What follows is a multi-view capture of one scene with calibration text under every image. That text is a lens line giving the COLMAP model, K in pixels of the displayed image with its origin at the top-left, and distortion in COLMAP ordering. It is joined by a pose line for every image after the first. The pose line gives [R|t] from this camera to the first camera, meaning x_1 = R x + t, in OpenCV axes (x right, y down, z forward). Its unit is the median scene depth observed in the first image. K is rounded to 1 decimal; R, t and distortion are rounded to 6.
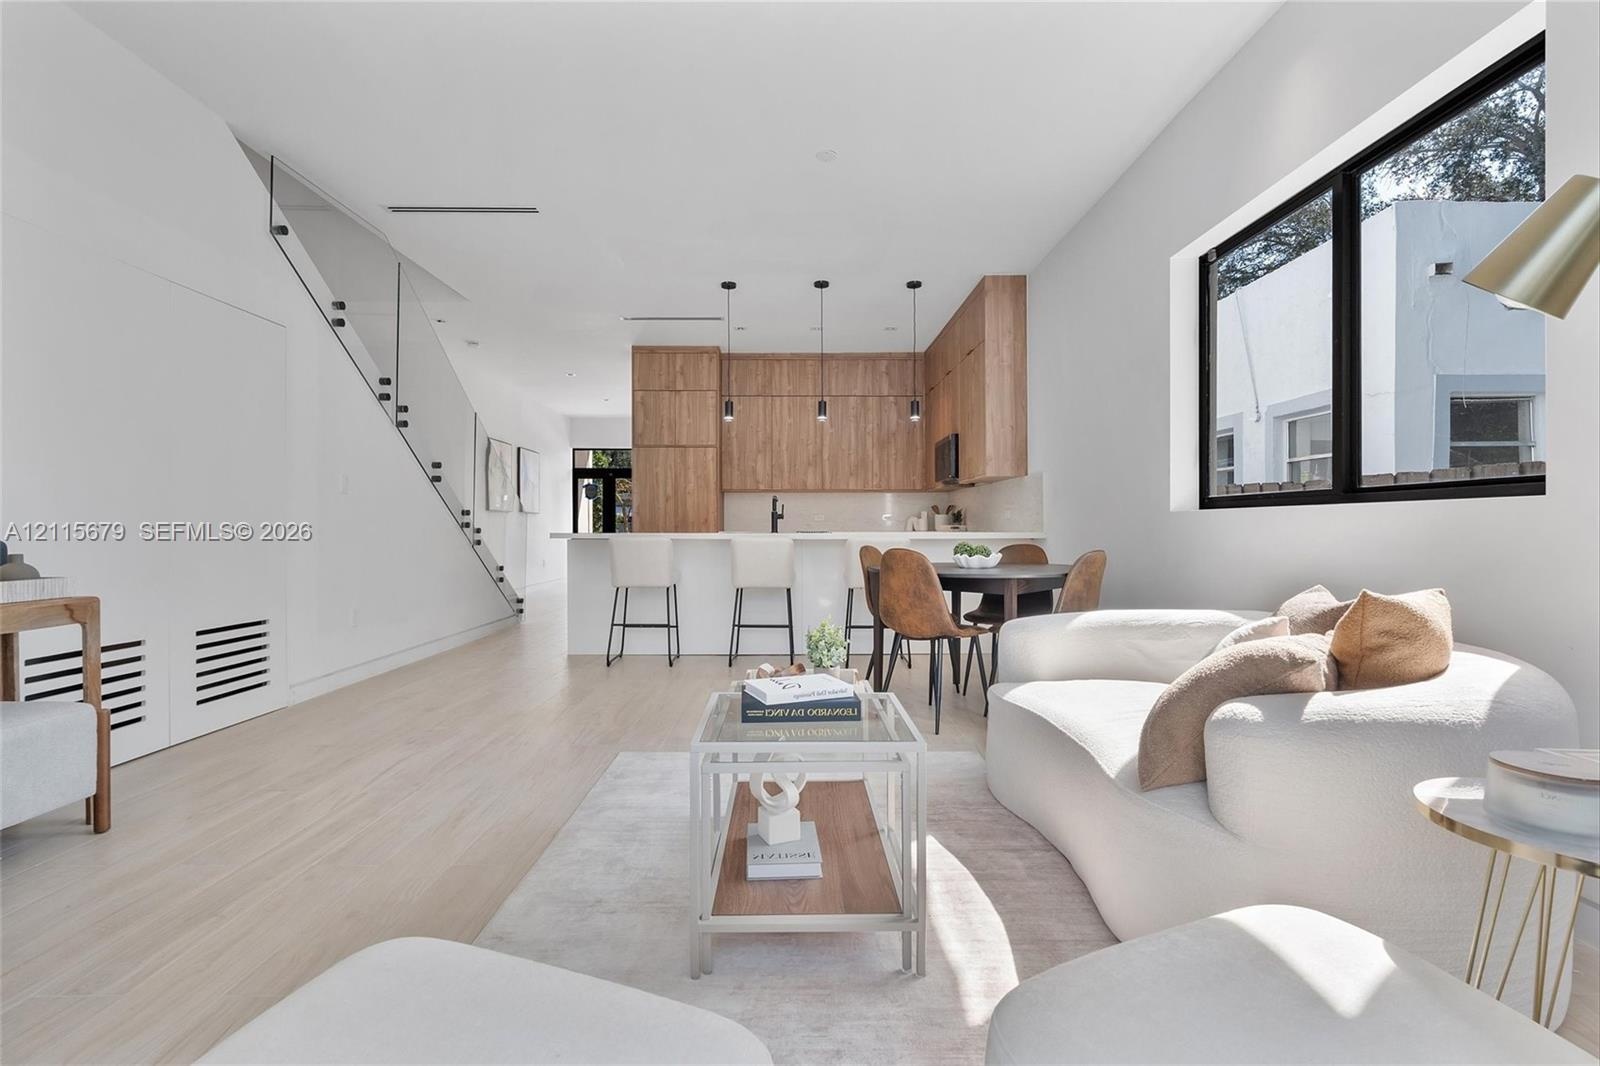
lens RADIAL K [[739.8, 0, 801.6], [0, 739.8, 538.6], [0, 0, 1]] dist [-0.002110, 0.000028]
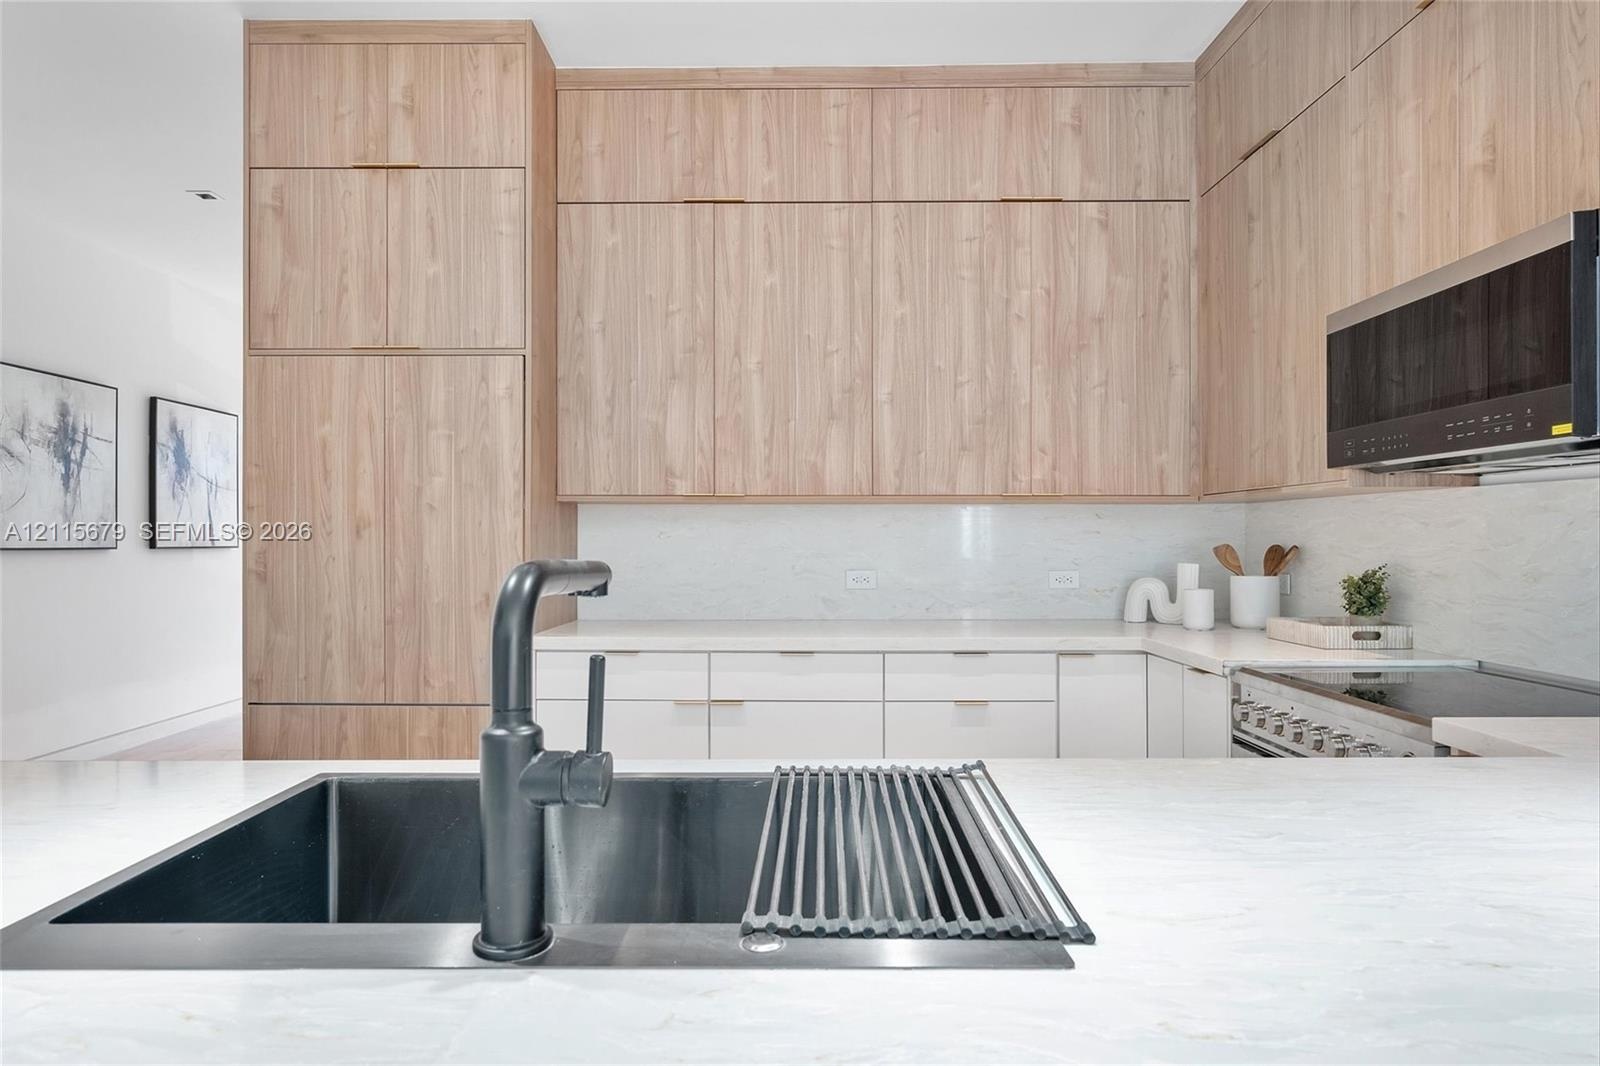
lens RADIAL K [[739.8, 0, 801.6], [0, 739.8, 538.6], [0, 0, 1]] dist [-0.002110, 0.000028]
pose [[0.999872, 0.000140, -0.016015, 0.002602], [-0.000263, 0.999970, -0.007726, -0.045582], [0.016014, 0.007730, 0.999842, 0.683809]]
